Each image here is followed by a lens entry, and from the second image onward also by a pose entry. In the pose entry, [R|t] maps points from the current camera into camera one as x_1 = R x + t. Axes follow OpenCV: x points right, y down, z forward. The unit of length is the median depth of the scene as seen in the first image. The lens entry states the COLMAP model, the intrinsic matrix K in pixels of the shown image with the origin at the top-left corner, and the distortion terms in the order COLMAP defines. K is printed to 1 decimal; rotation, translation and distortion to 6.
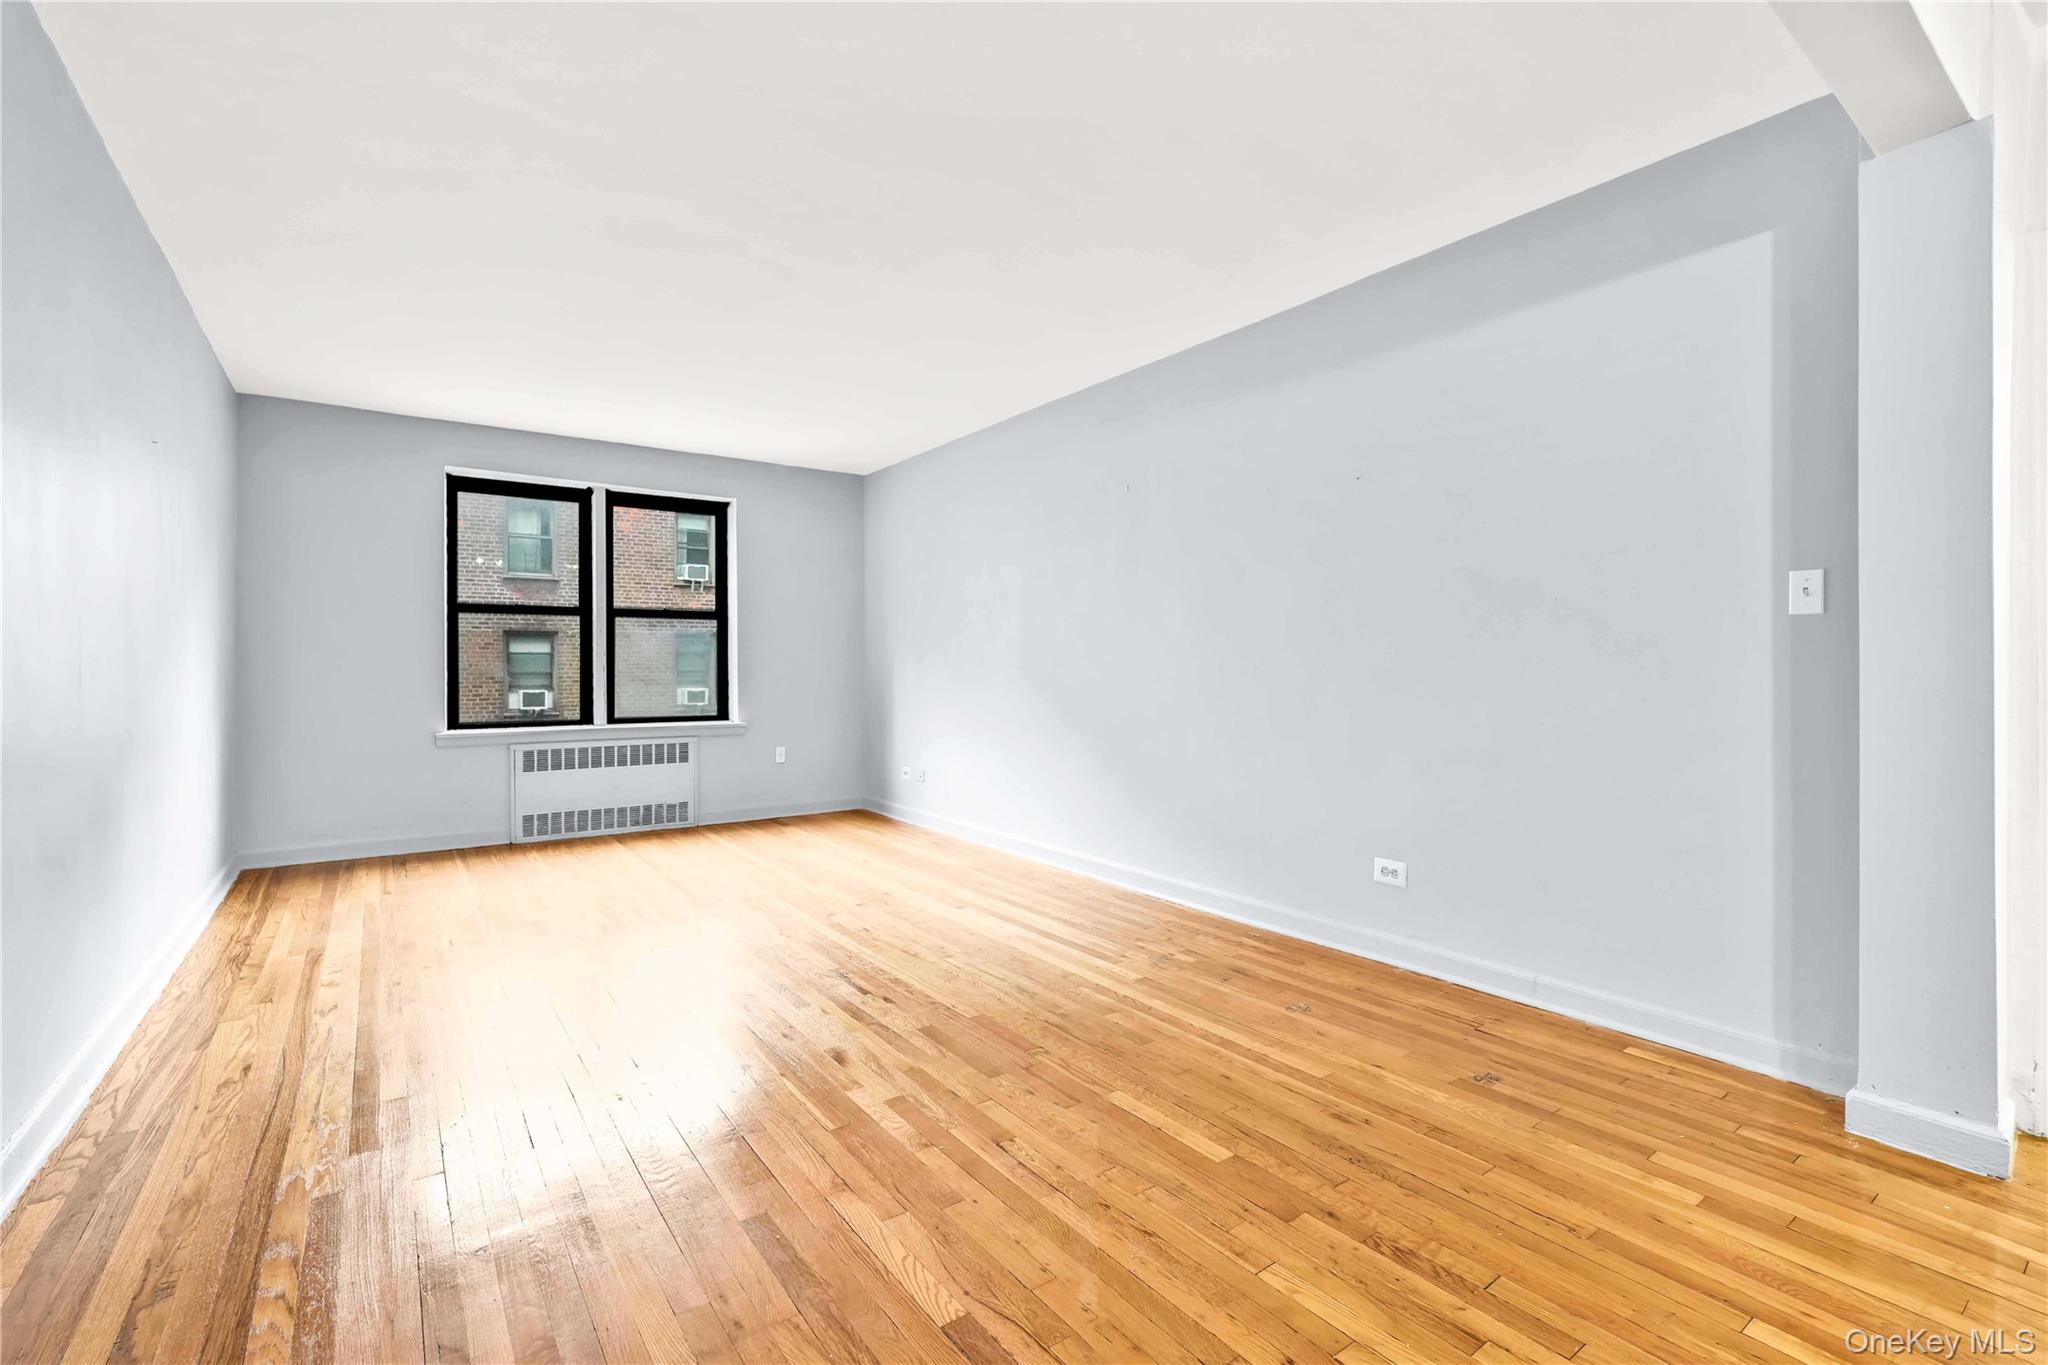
lens RADIAL K [[900.9, 0, 1011.5], [0, 900.9, 657.7], [0, 0, 1]] dist [-0.001759, 0.000023]
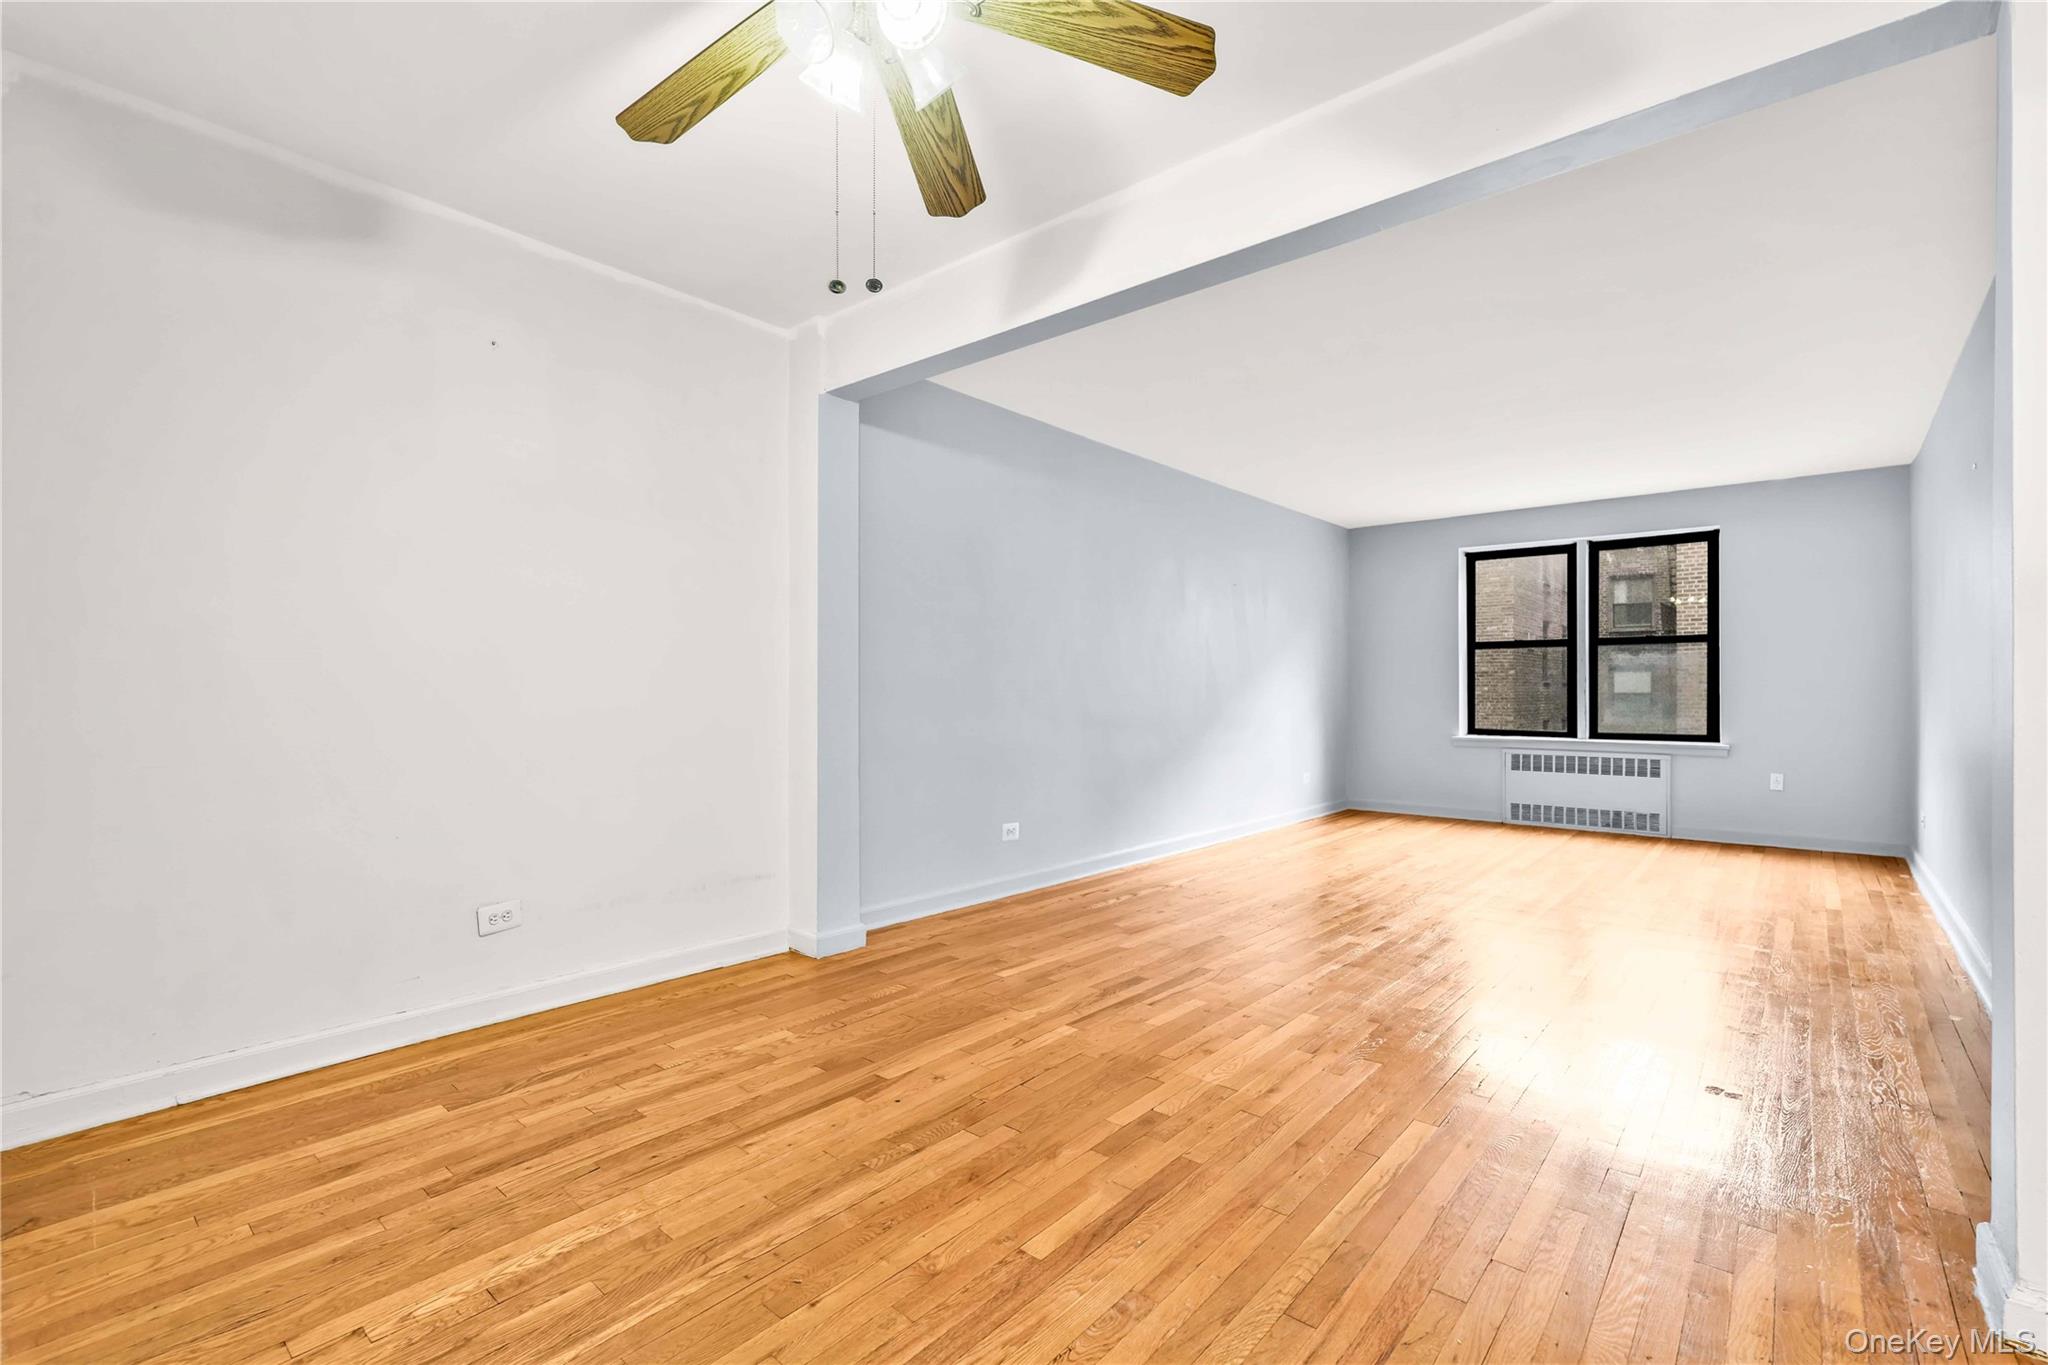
lens RADIAL K [[902.1, 0, 1019.0], [0, 902.1, 691.7], [0, 0, 1]] dist [0.000896, 0.000189]
pose [[0.241212, 0.003280, -0.970467, 0.526488], [0.010113, 0.999931, 0.005893, -0.001577], [0.970420, -0.011236, 0.241163, -0.008797]]
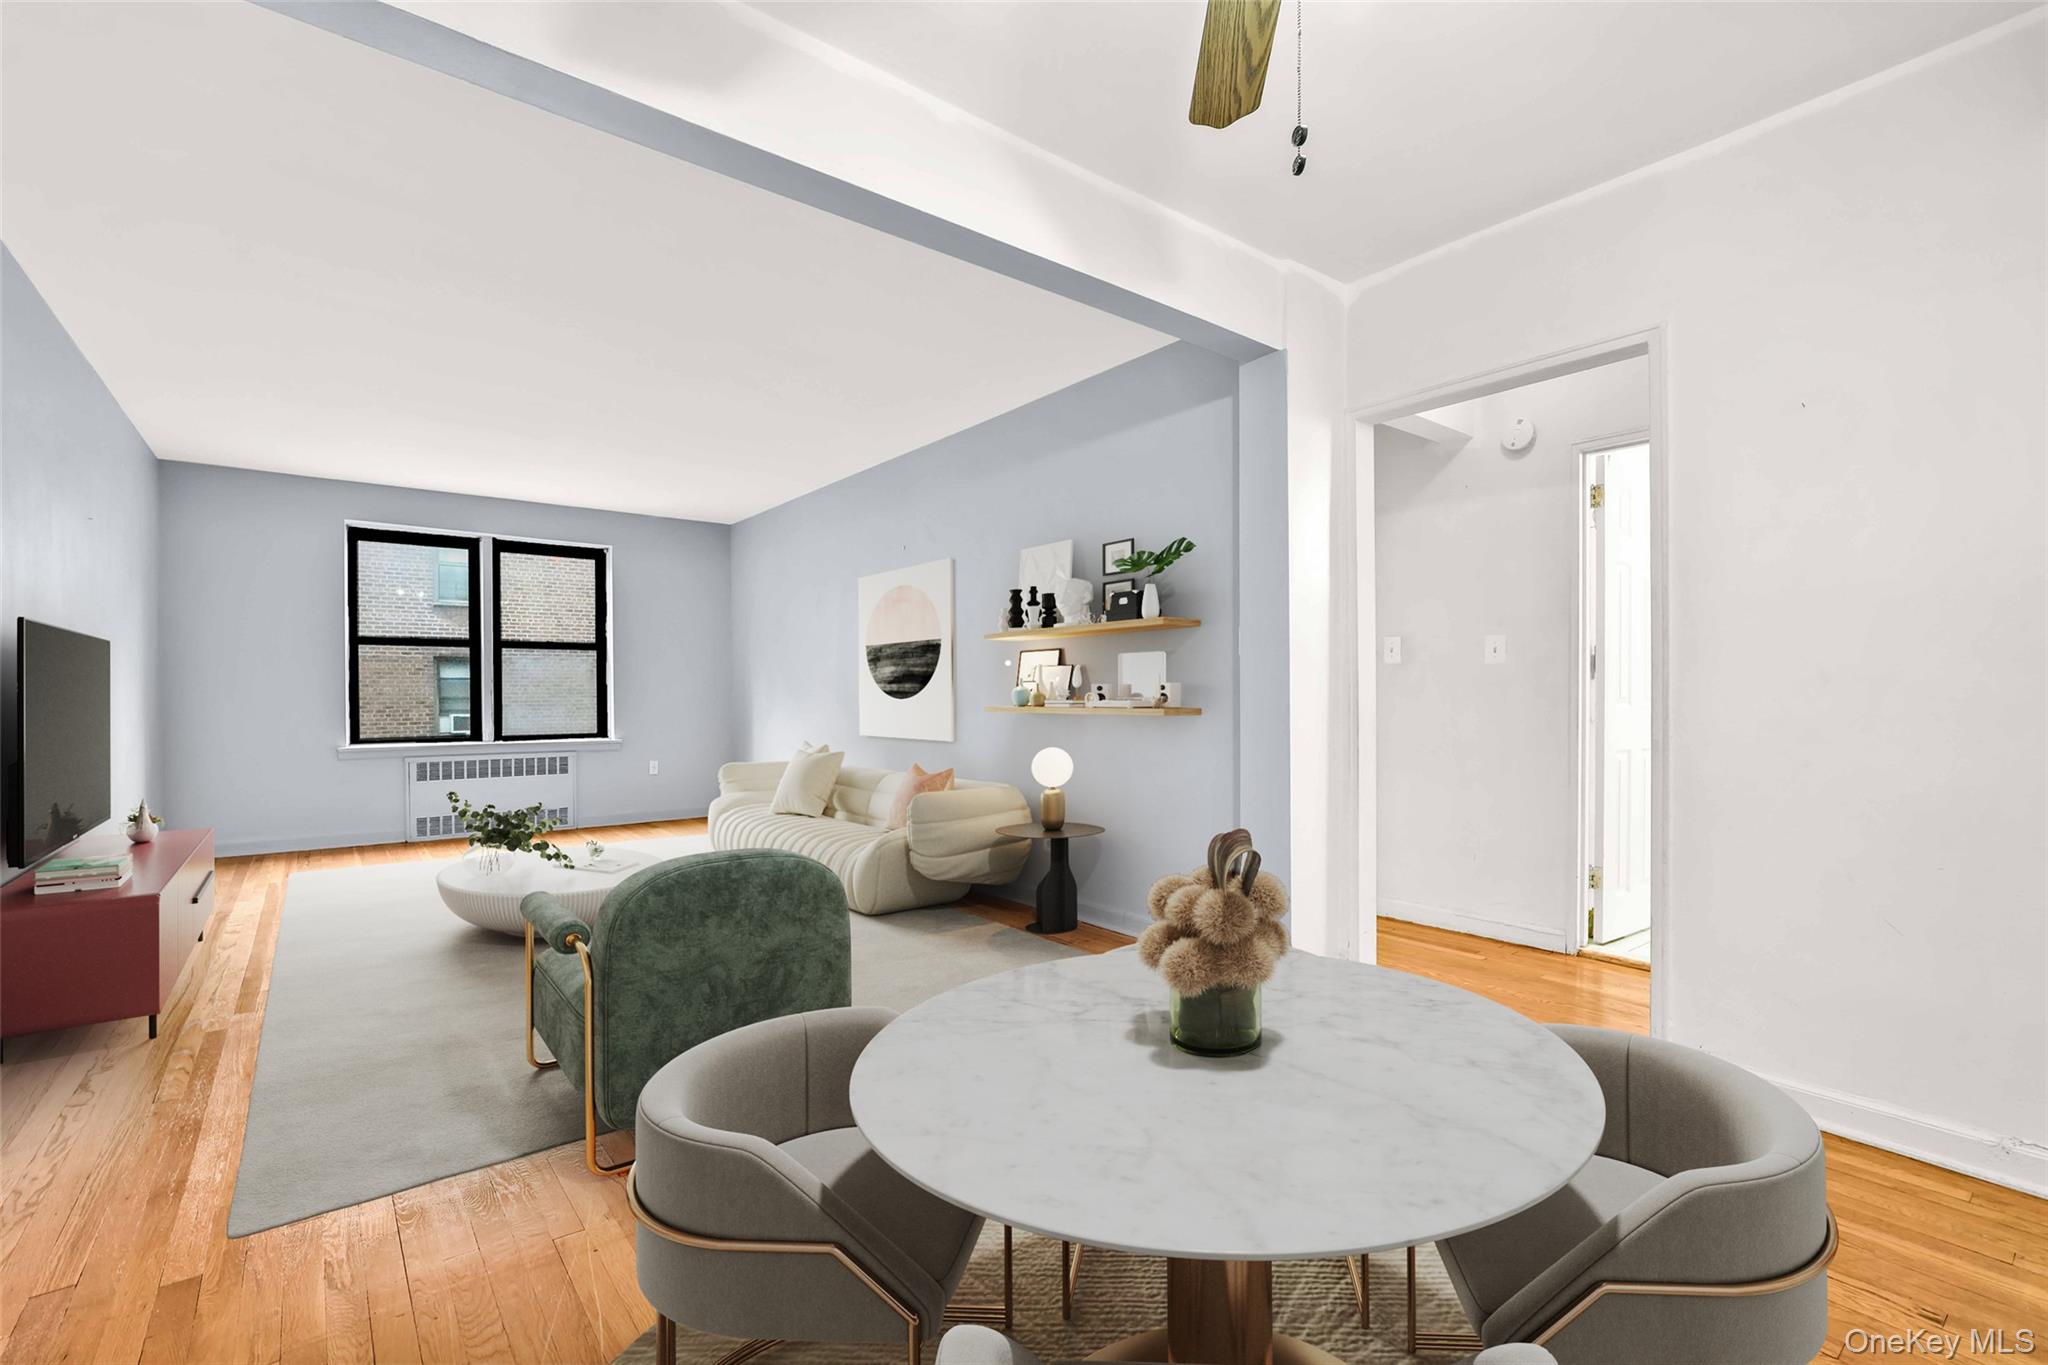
lens RADIAL K [[902.1, 0, 1019.0], [0, 902.1, 691.7], [0, 0, 1]] dist [0.000896, 0.000189]
pose [[0.998921, 0.000893, 0.046435, 0.173894], [-0.001323, 0.999956, 0.009236, -0.000856], [-0.046425, -0.009287, 0.998879, -0.194667]]
